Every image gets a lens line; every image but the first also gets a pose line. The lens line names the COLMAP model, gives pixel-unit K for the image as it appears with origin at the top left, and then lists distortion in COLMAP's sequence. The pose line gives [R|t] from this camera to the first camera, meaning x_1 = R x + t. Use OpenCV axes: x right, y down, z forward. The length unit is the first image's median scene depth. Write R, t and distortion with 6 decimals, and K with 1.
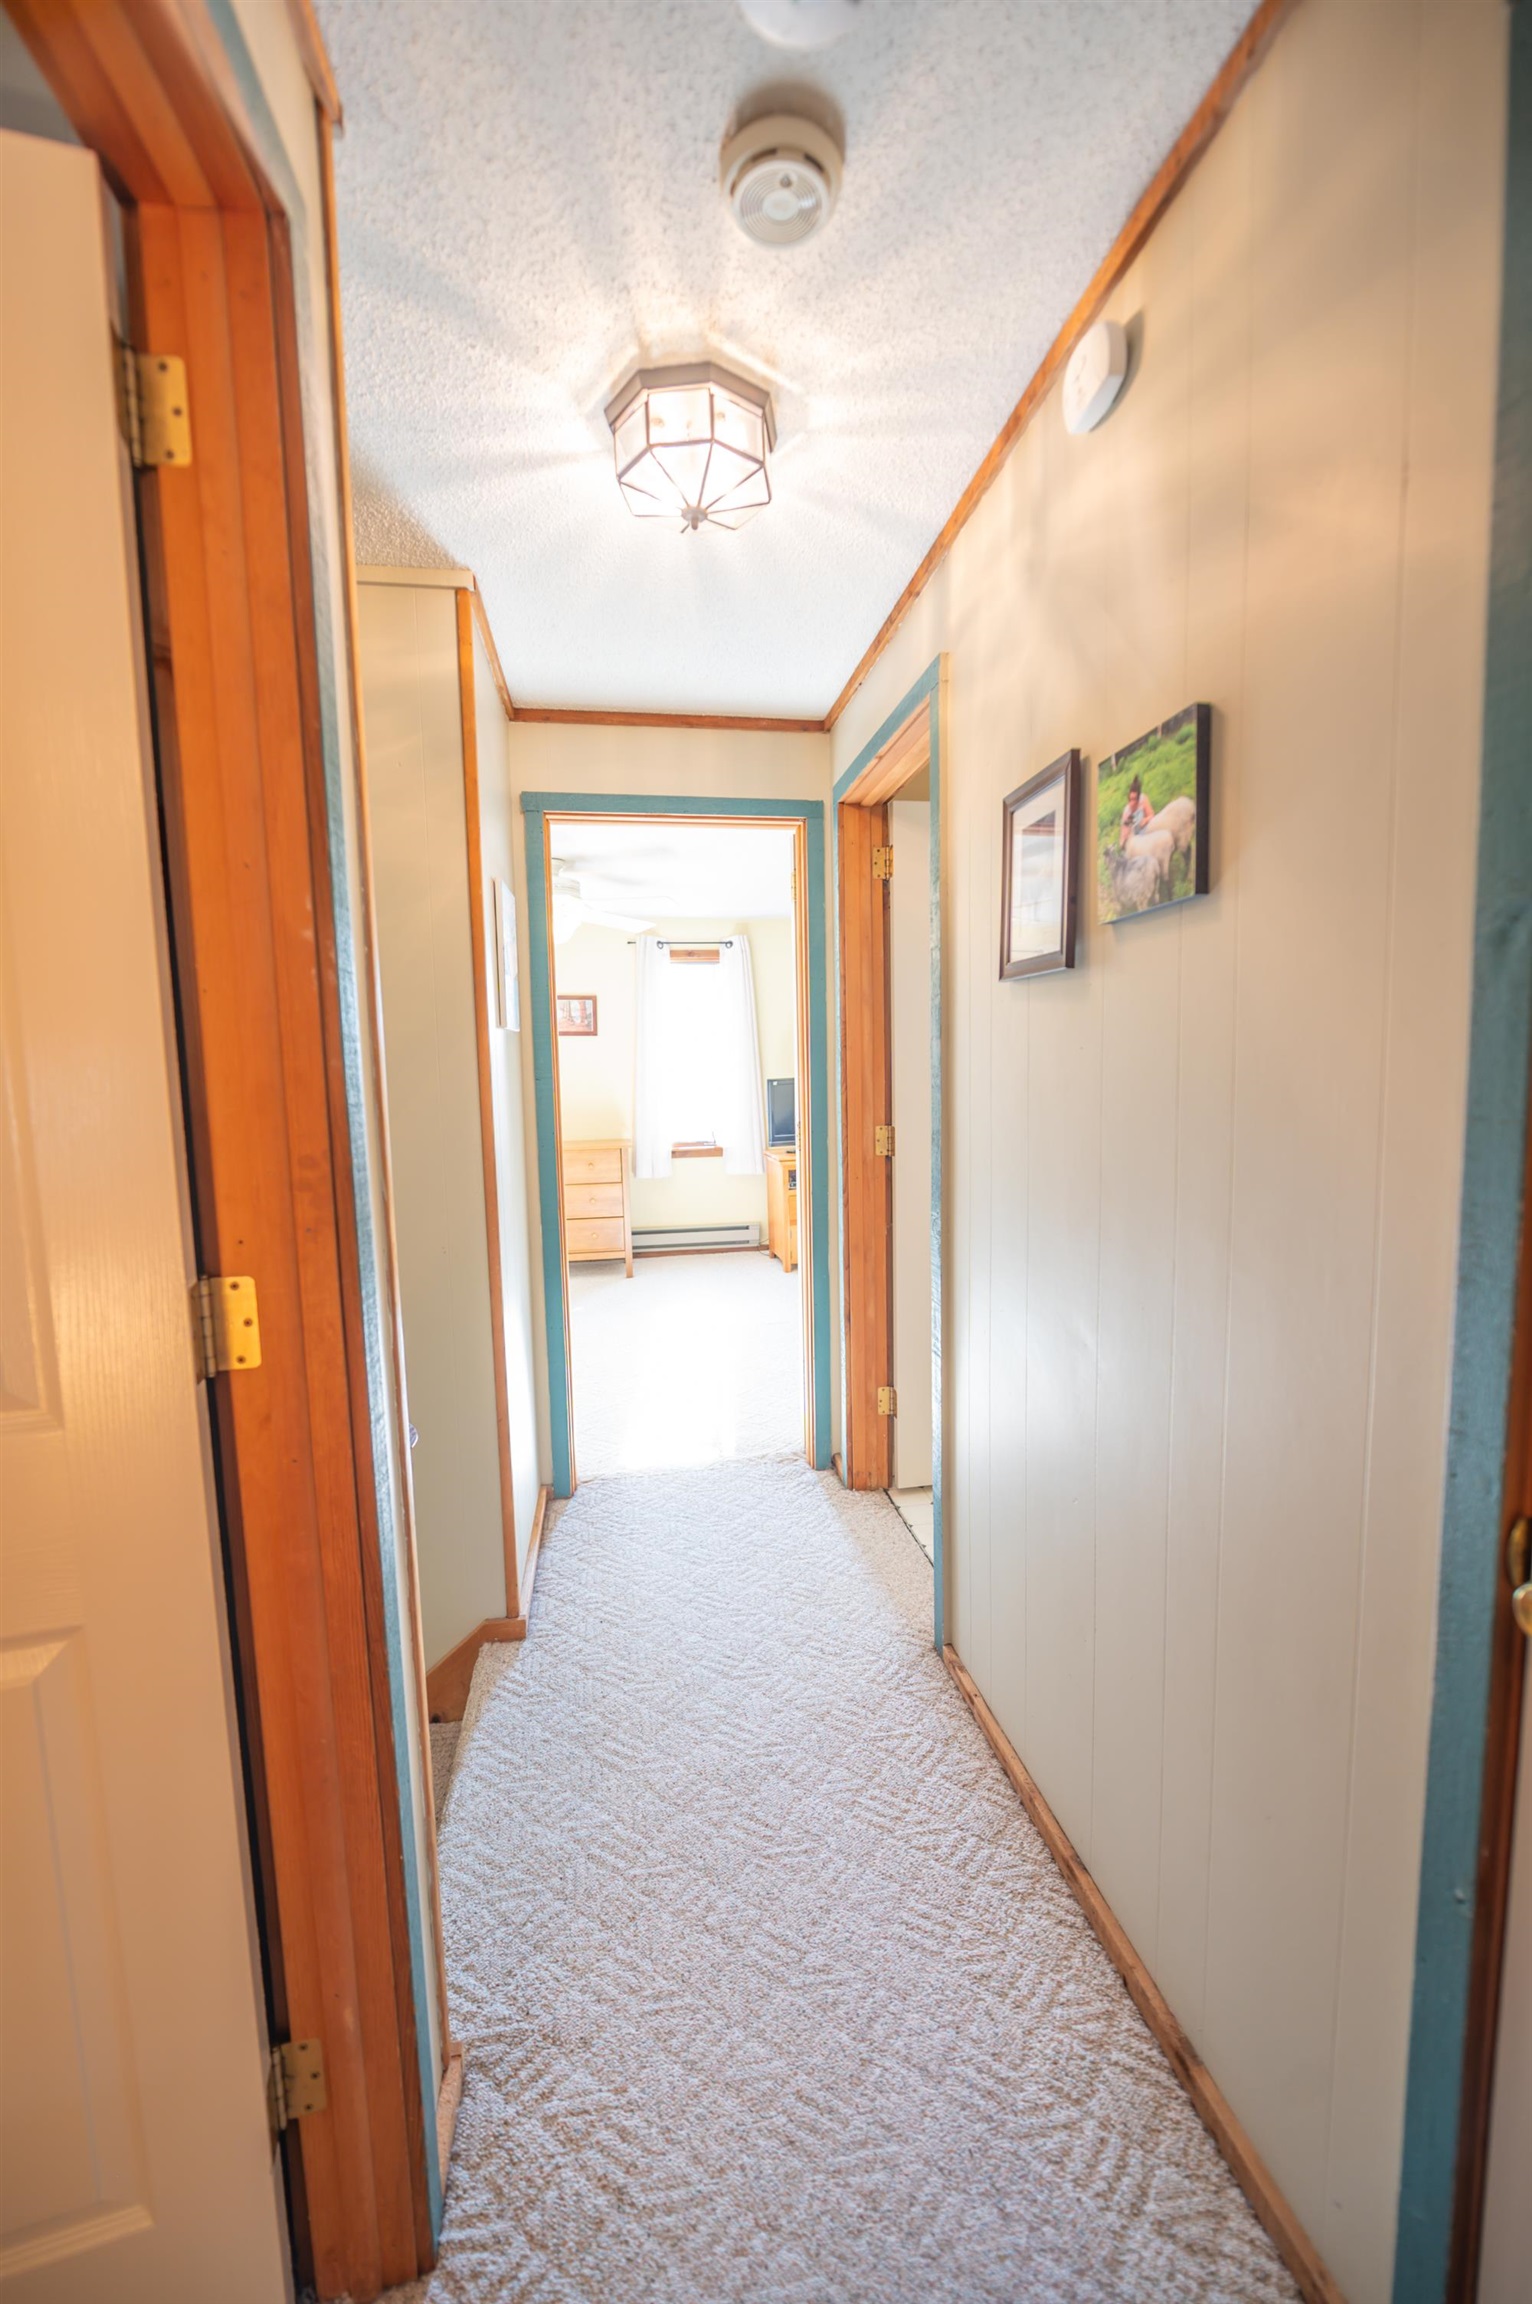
lens RADIAL K [[916.0, 0, 768.7], [0, 916.0, 1159.7], [0, 0, 1]] dist [-0.011398, -0.000304]
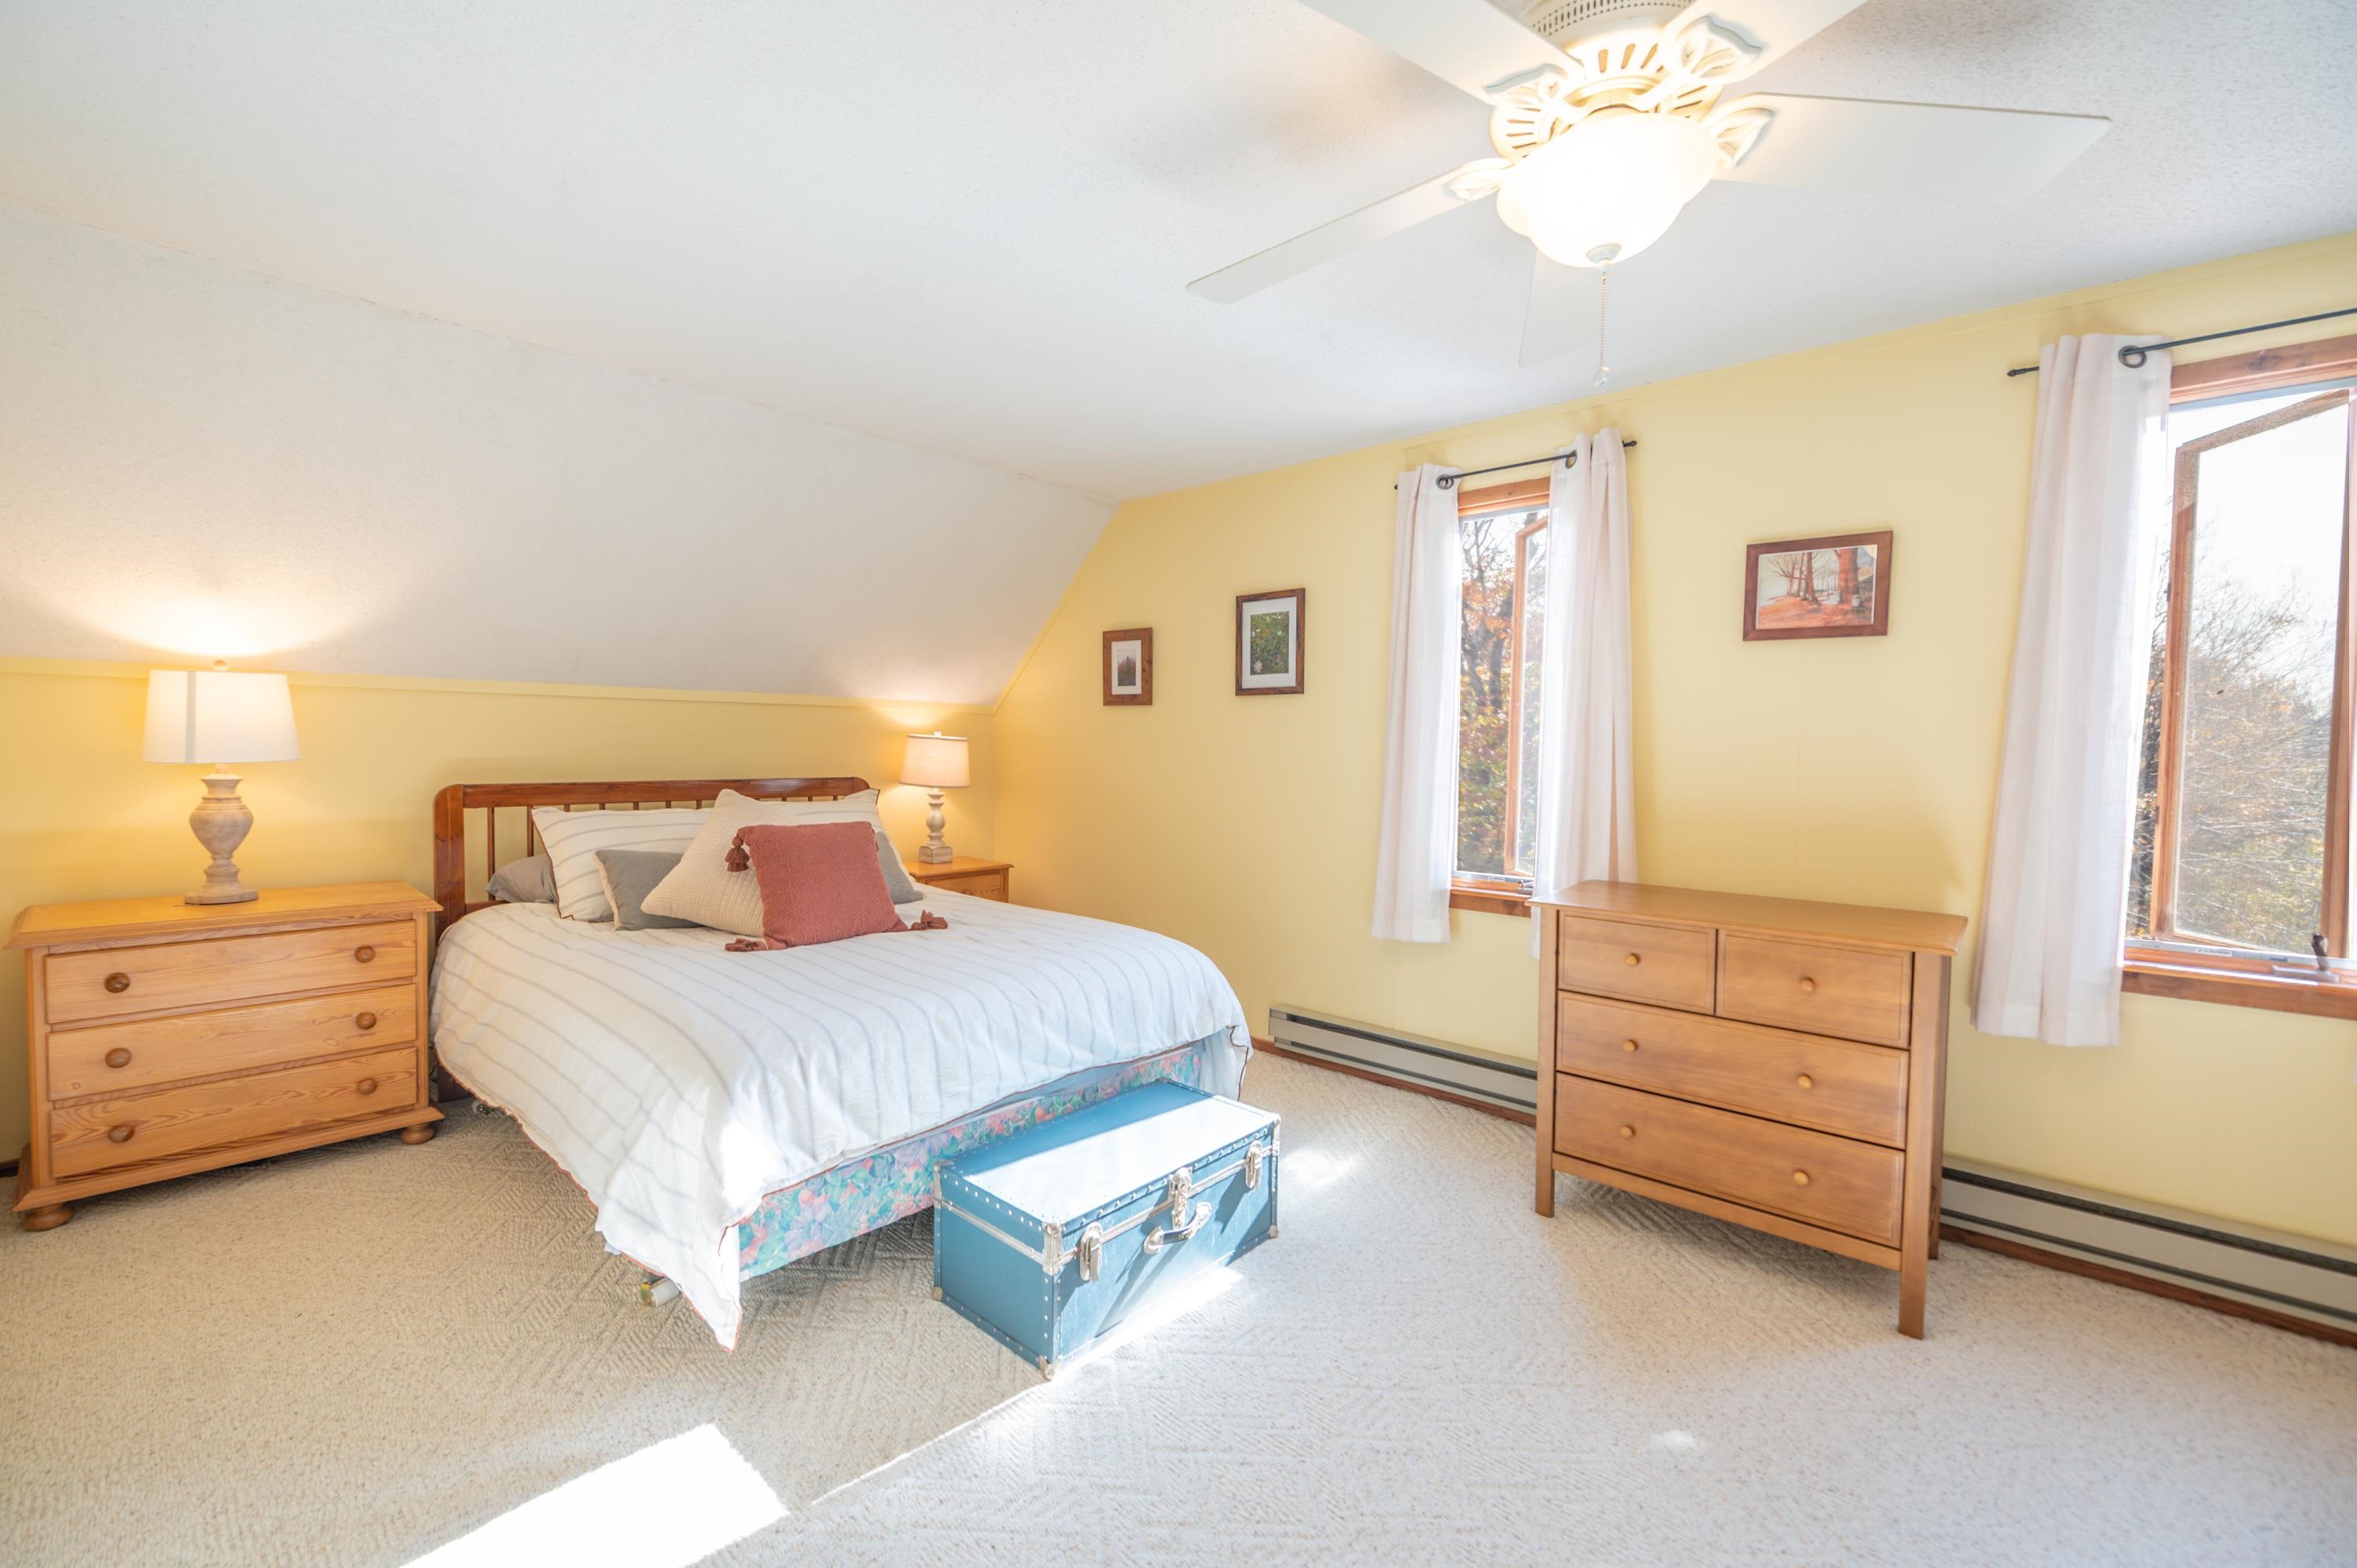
lens RADIAL K [[937.0, 0, 1181.1], [0, 937.0, 782.0], [0, 0, 1]] dist [-0.011398, -0.000304]
pose [[0.621712, 0.060247, -0.780925, -0.061158], [-0.101408, 0.994837, -0.003984, -0.040975], [0.776653, 0.081669, 0.624612, 0.528107]]
